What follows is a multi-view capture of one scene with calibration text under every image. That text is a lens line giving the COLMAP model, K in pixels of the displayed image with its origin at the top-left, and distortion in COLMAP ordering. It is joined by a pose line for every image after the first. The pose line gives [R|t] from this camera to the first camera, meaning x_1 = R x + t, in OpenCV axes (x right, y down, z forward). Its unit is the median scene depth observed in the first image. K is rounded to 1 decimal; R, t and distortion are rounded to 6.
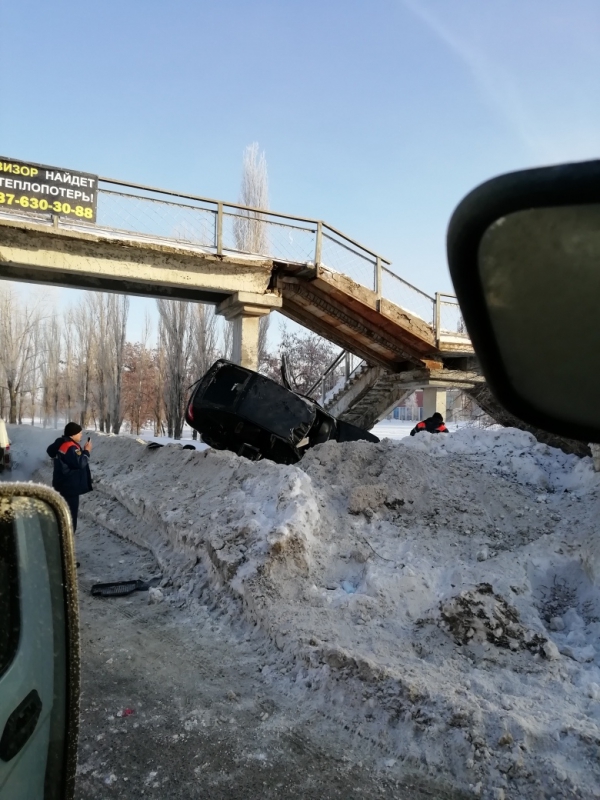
lens RADIAL K [[620.5, 0, 268.9], [0, 620.5, 399.3], [0, 0, 1]] dist [0.086675, -0.105303]
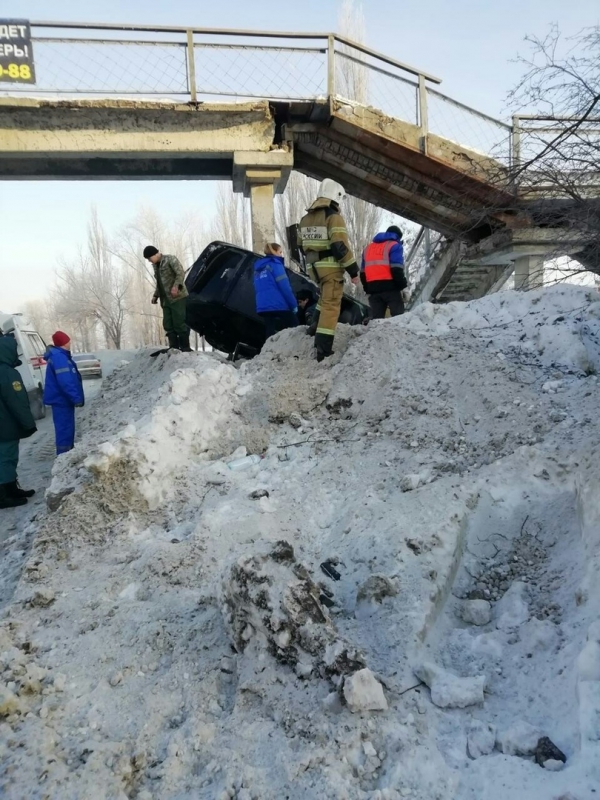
lens RADIAL K [[575.2, 0, 297.1], [0, 575.2, 421.7], [0, 0, 1]] dist [0.014069, -0.006819]
pose [[0.957005, -0.027603, -0.288757, 0.264045], [0.075651, 0.984762, 0.156589, 0.064903], [0.280034, -0.171701, 0.944510, 0.306017]]
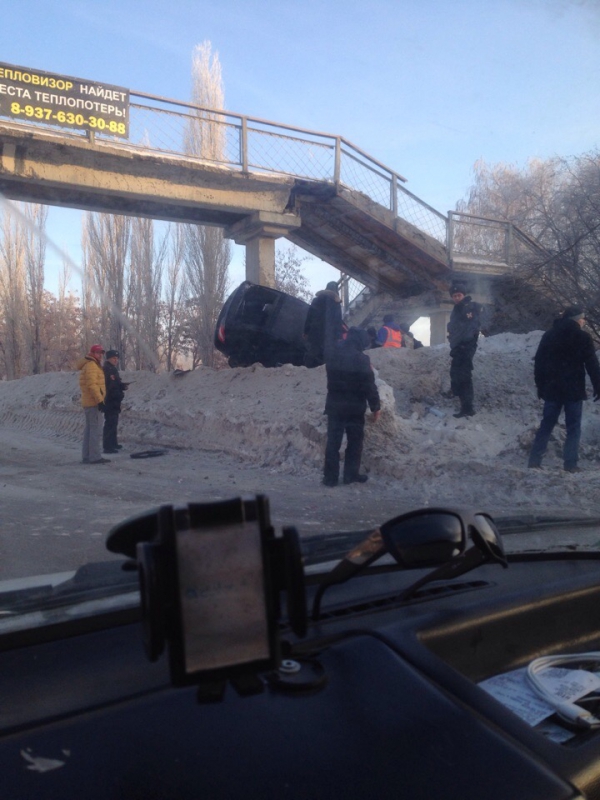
lens RADIAL K [[821.9, 0, 249.4], [0, 821.9, 435.0], [0, 0, 1]] dist [0.156452, -0.322274]
pose [[0.992079, -0.041308, 0.118630, -0.266166], [0.033260, 0.997059, 0.069042, 0.099073], [-0.121134, -0.064550, 0.990535, -0.354242]]
